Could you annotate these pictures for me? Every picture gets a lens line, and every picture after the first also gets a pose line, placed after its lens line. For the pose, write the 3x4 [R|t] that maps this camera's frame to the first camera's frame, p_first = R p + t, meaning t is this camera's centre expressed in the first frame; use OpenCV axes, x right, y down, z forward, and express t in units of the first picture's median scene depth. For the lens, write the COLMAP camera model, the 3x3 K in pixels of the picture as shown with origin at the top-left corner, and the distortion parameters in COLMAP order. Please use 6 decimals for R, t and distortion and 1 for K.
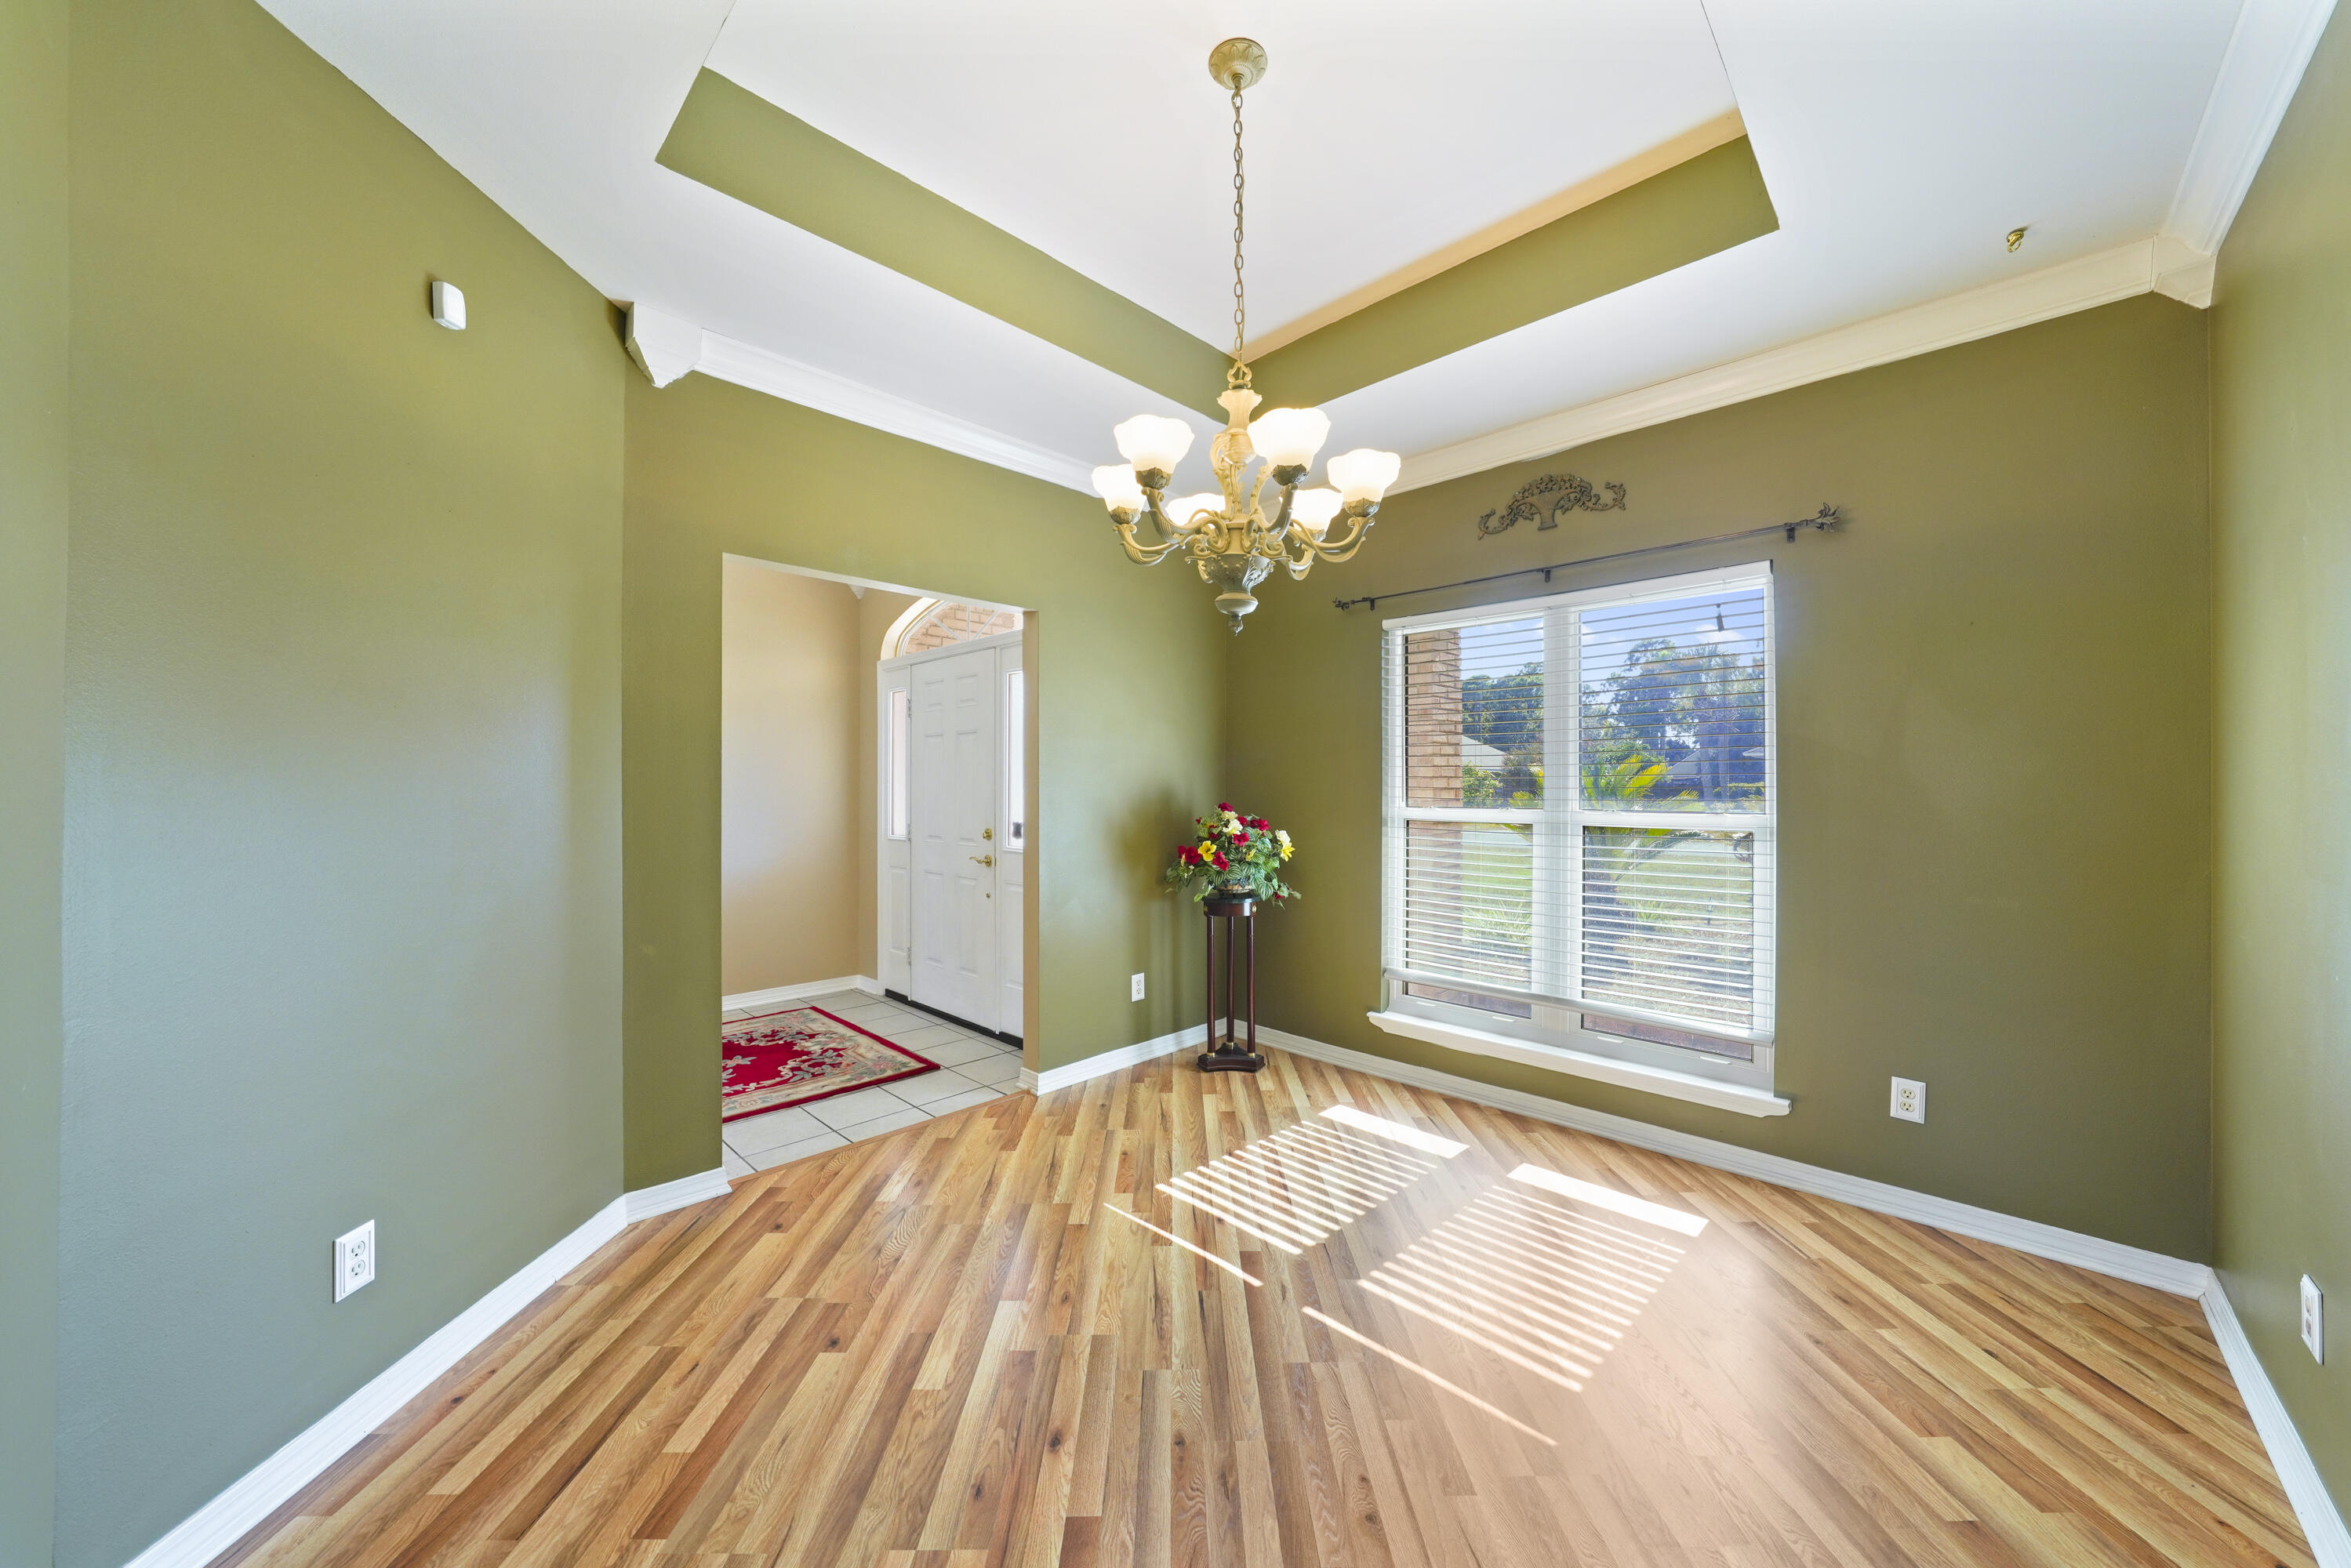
lens RADIAL K [[839.4, 0, 1175.5], [0, 839.4, 784.0], [0, 0, 1]] dist [-0.013324, 0.000010]
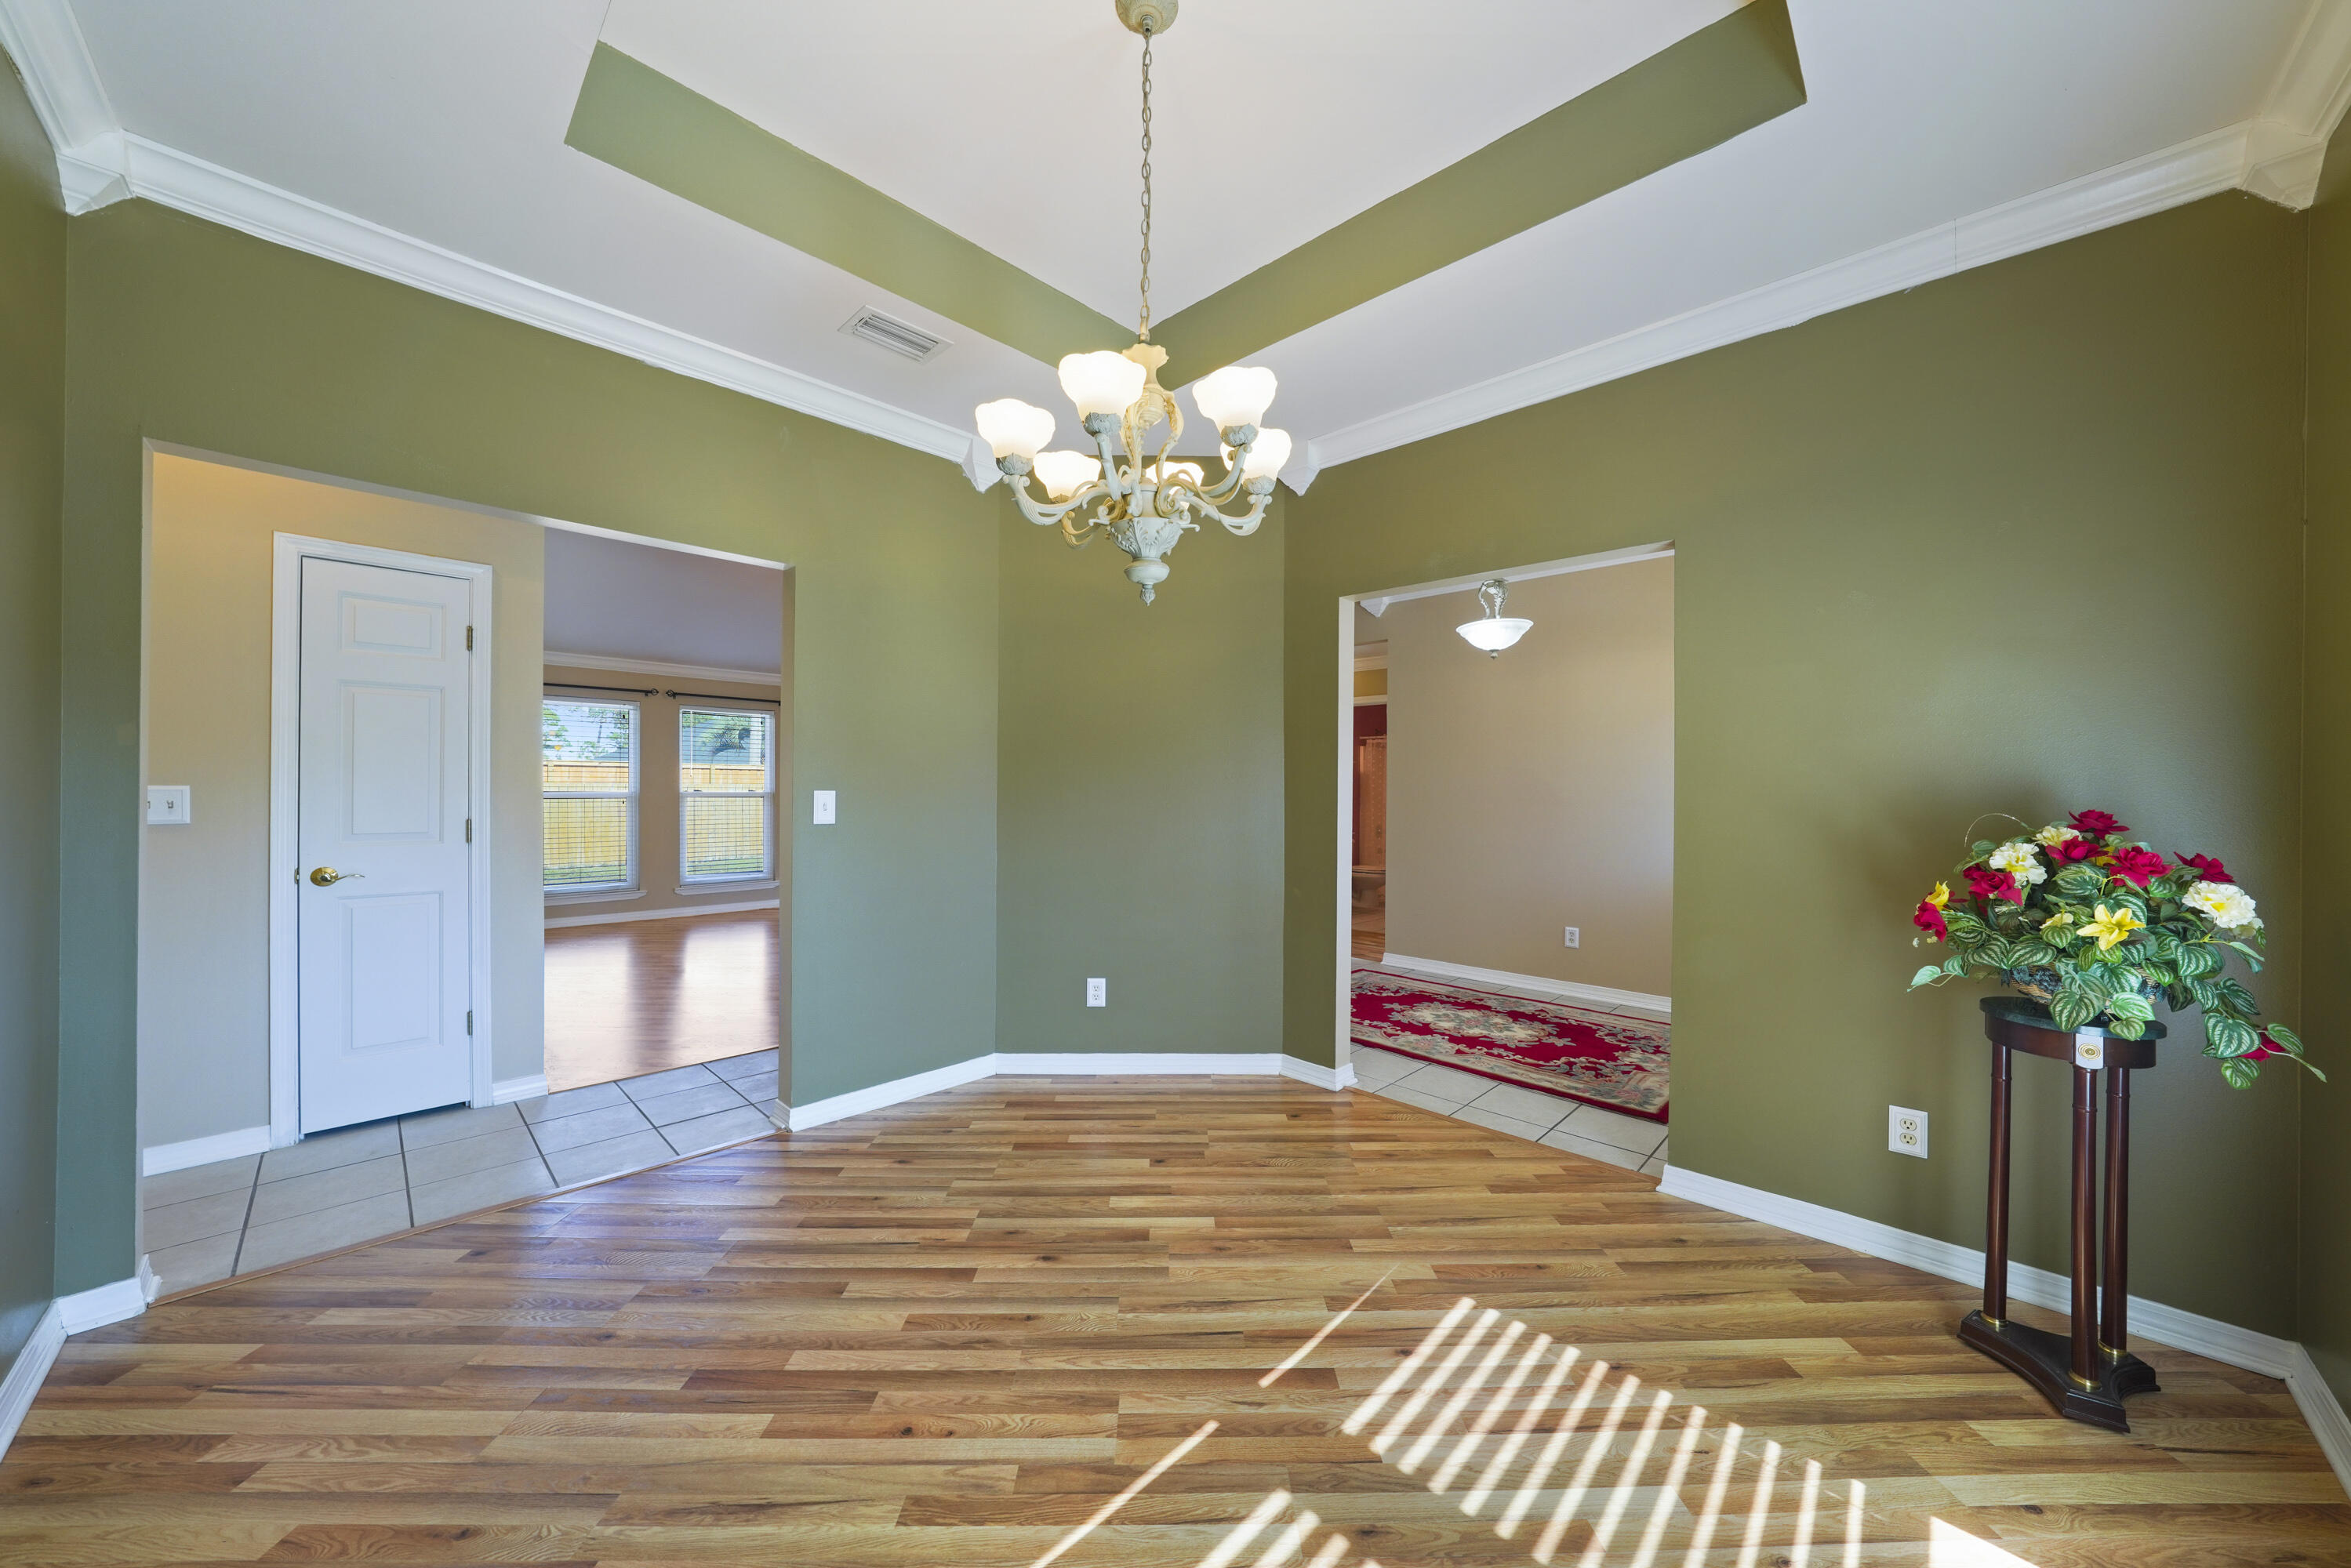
lens RADIAL K [[805.6, 0, 1182.6], [0, 805.6, 790.6], [0, 0, 1]] dist [-0.011403, 0.000107]
pose [[0.017639, 0.001987, -0.999842, 0.724865], [-0.006423, 0.999978, 0.001874, 0.022433], [0.999824, 0.006389, 0.017651, 0.752802]]
